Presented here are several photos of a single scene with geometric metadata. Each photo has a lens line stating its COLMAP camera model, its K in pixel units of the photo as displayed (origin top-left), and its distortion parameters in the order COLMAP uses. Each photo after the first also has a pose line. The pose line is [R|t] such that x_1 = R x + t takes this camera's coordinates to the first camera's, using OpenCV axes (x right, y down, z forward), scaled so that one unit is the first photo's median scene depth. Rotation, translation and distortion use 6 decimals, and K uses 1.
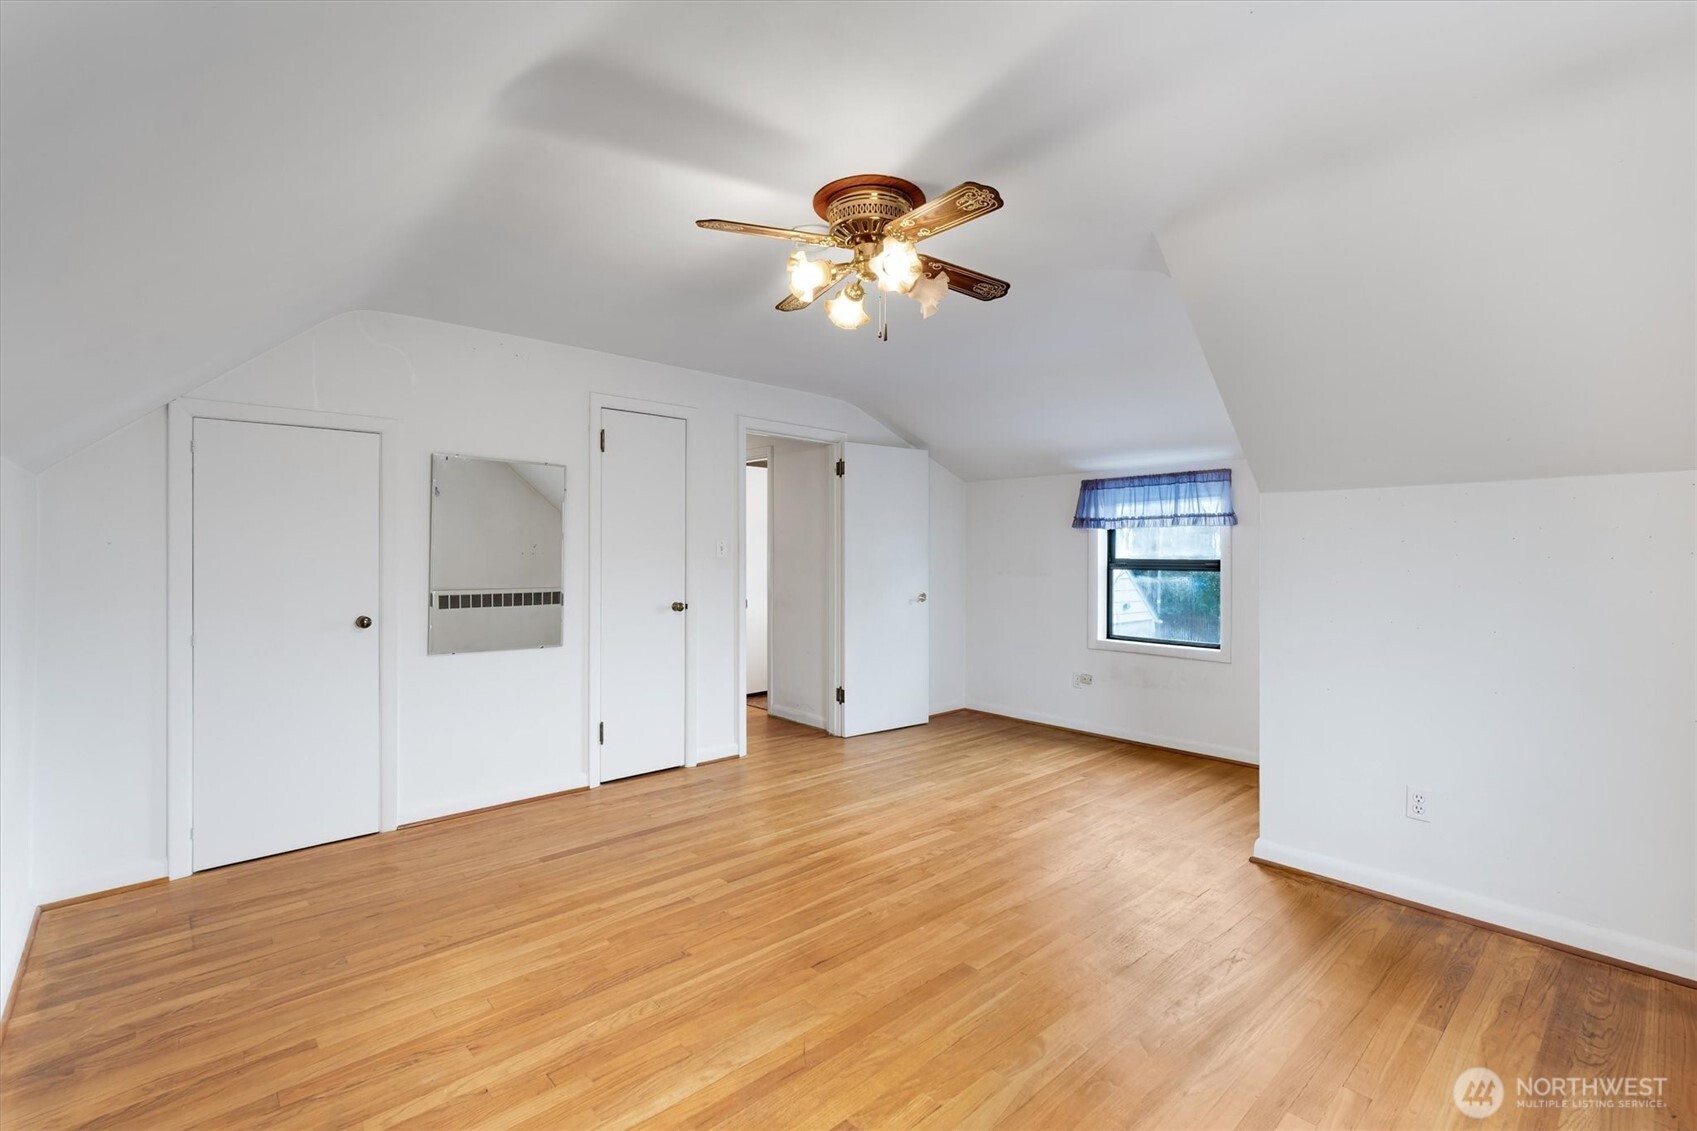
lens RADIAL K [[760.6, 0, 847.0], [0, 760.6, 556.3], [0, 0, 1]] dist [0.003376, 0.000399]
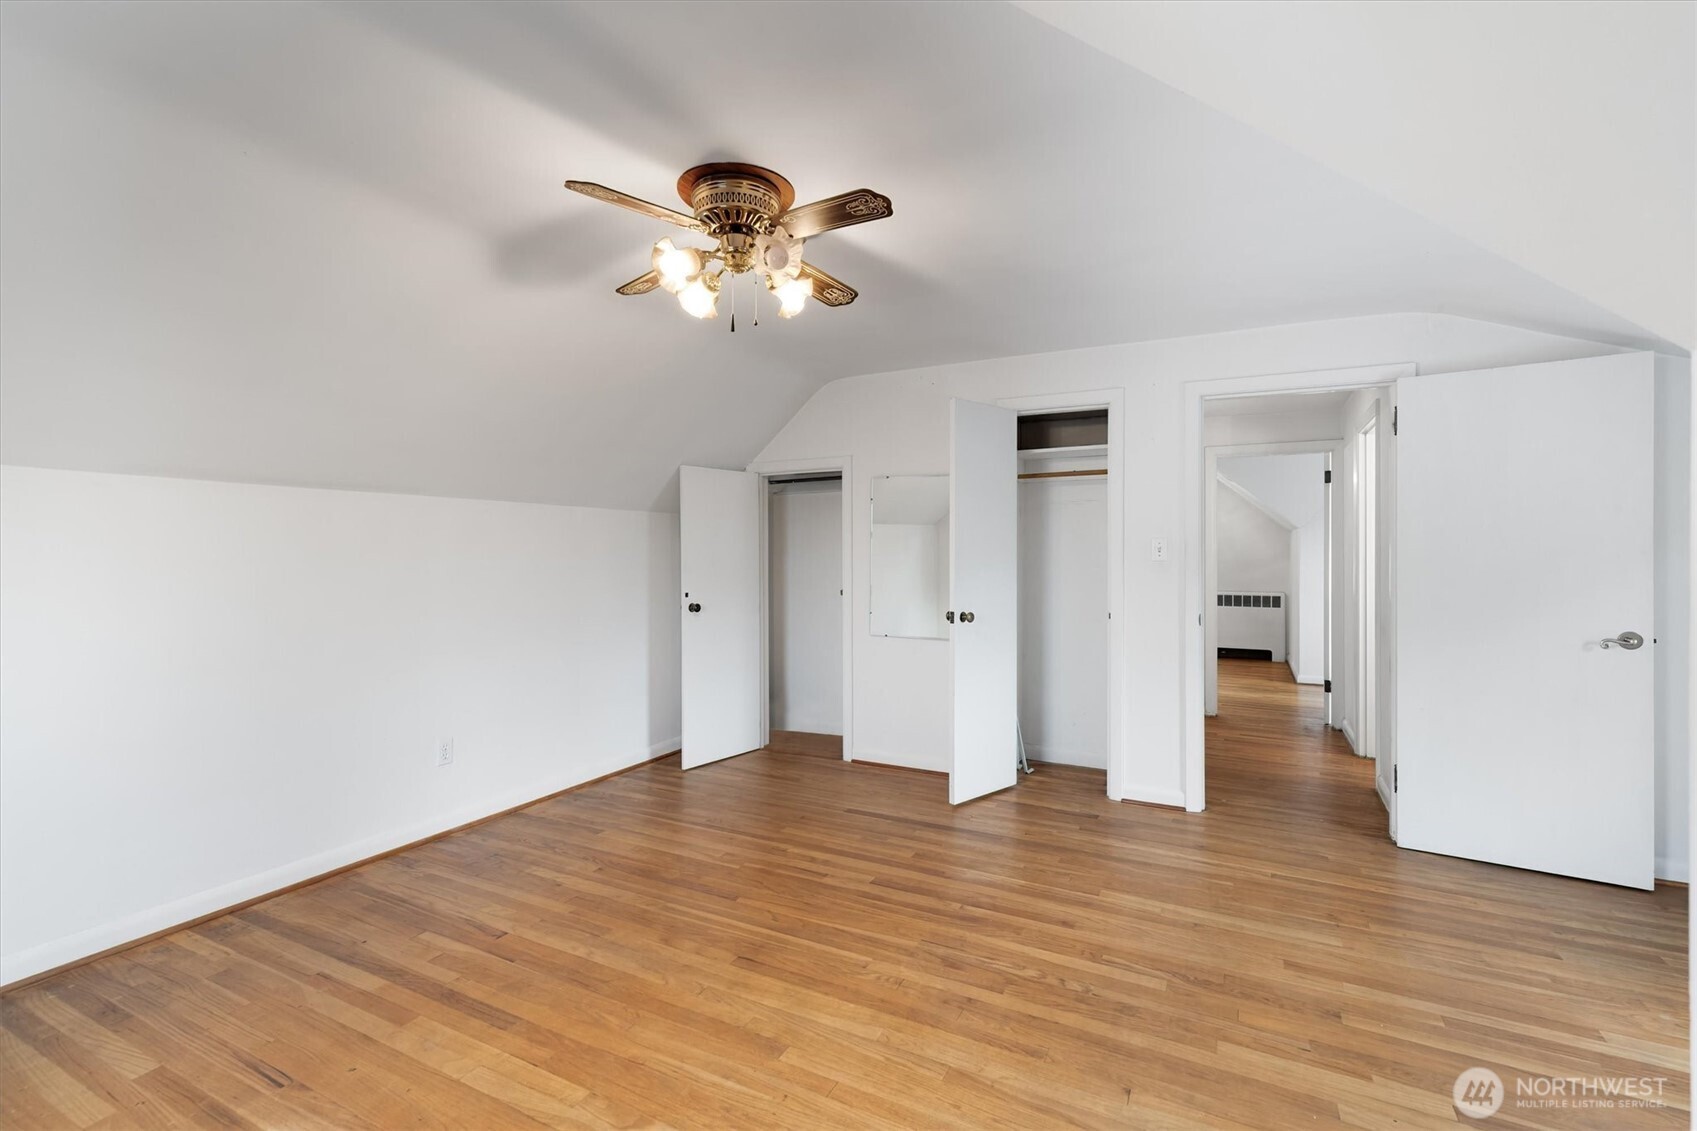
lens RADIAL K [[760.6, 0, 846.6], [0, 760.6, 562.4], [0, 0, 1]] dist [0.003376, 0.000399]
pose [[0.342620, 0.009433, -0.939427, 0.702603], [-0.004388, 0.999955, 0.008440, -0.002423], [0.939464, 0.001230, 0.342646, 0.570062]]
